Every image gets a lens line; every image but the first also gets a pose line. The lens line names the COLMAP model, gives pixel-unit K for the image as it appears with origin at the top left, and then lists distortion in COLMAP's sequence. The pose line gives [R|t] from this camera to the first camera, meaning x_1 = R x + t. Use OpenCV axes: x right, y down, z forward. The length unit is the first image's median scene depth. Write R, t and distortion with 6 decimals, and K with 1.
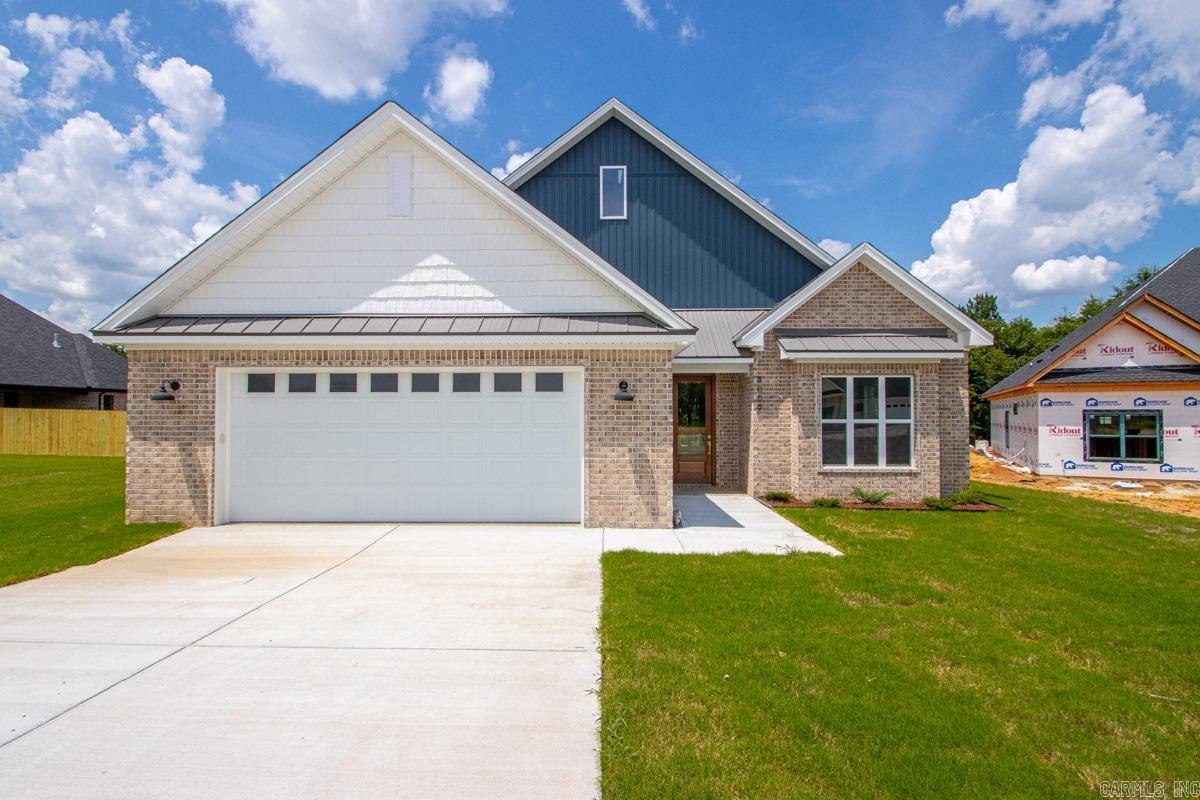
lens RADIAL K [[597.9, 0, 558.9], [0, 597.9, 423.2], [0, 0, 1]] dist [0.000585, -0.006182]
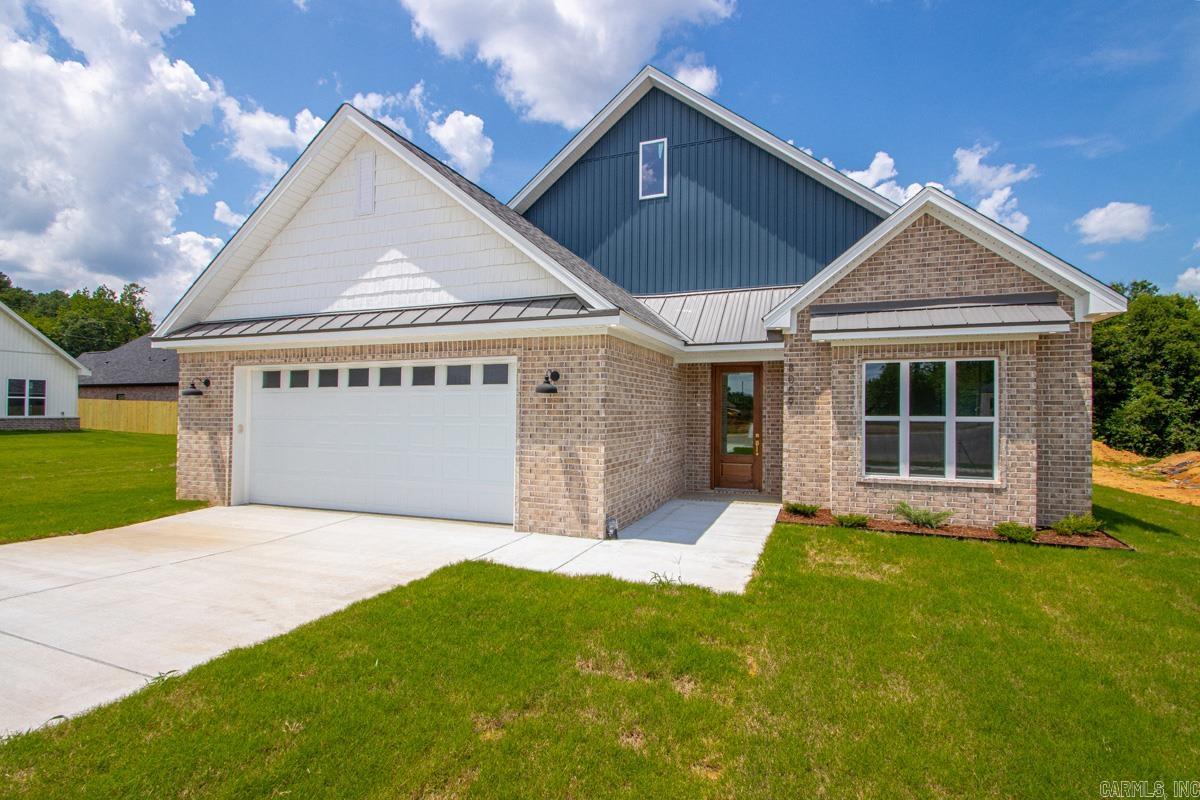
lens RADIAL K [[570.2, 0, 599.5], [0, 570.2, 417.2], [0, 0, 1]] dist [0.012713, -0.019529]
pose [[0.945705, 0.007403, -0.324943, 0.366542], [-0.008392, 0.999963, -0.001641, -0.000447], [0.324919, 0.004279, 0.945732, 0.170477]]
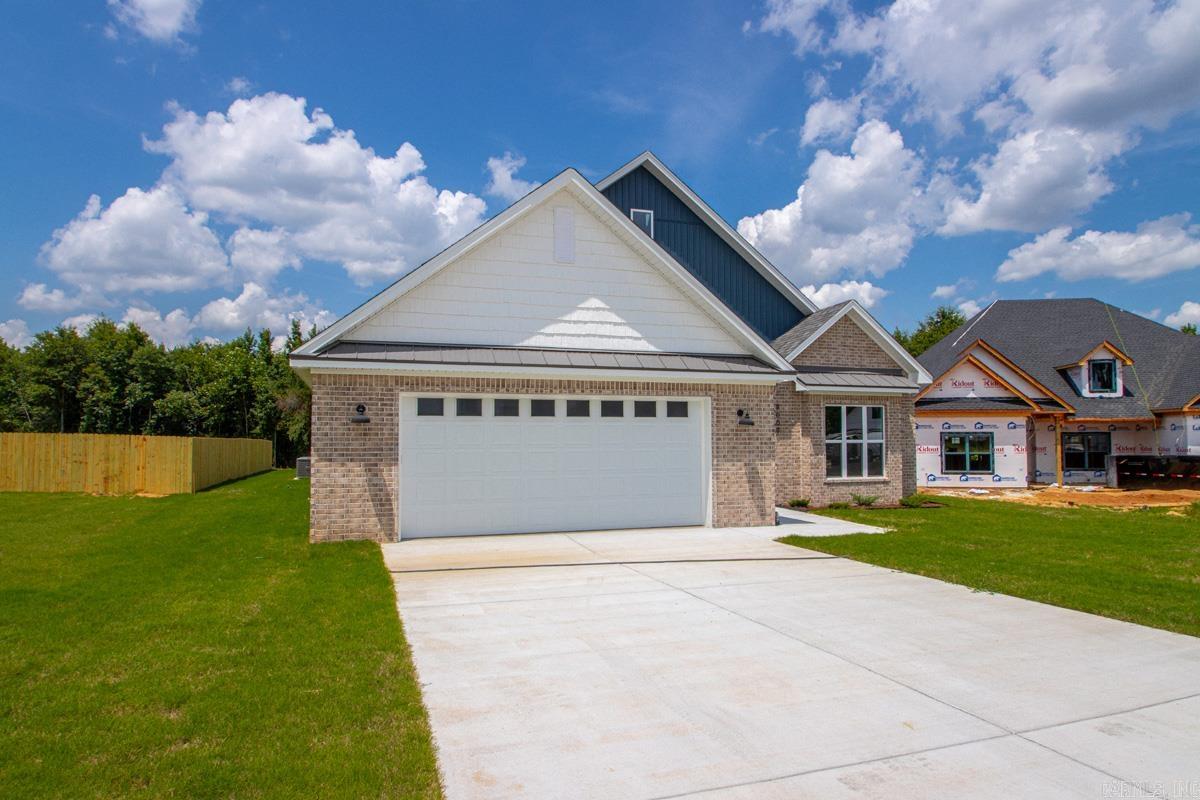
lens RADIAL K [[736.9, 0, 531.0], [0, 736.9, 445.1], [0, 0, 1]] dist [-0.007282, -0.000025]
pose [[0.947756, -0.004186, 0.318970, -0.650067], [0.004720, 0.999988, -0.000899, 0.002708], [-0.318962, 0.002357, 0.947765, -0.261854]]
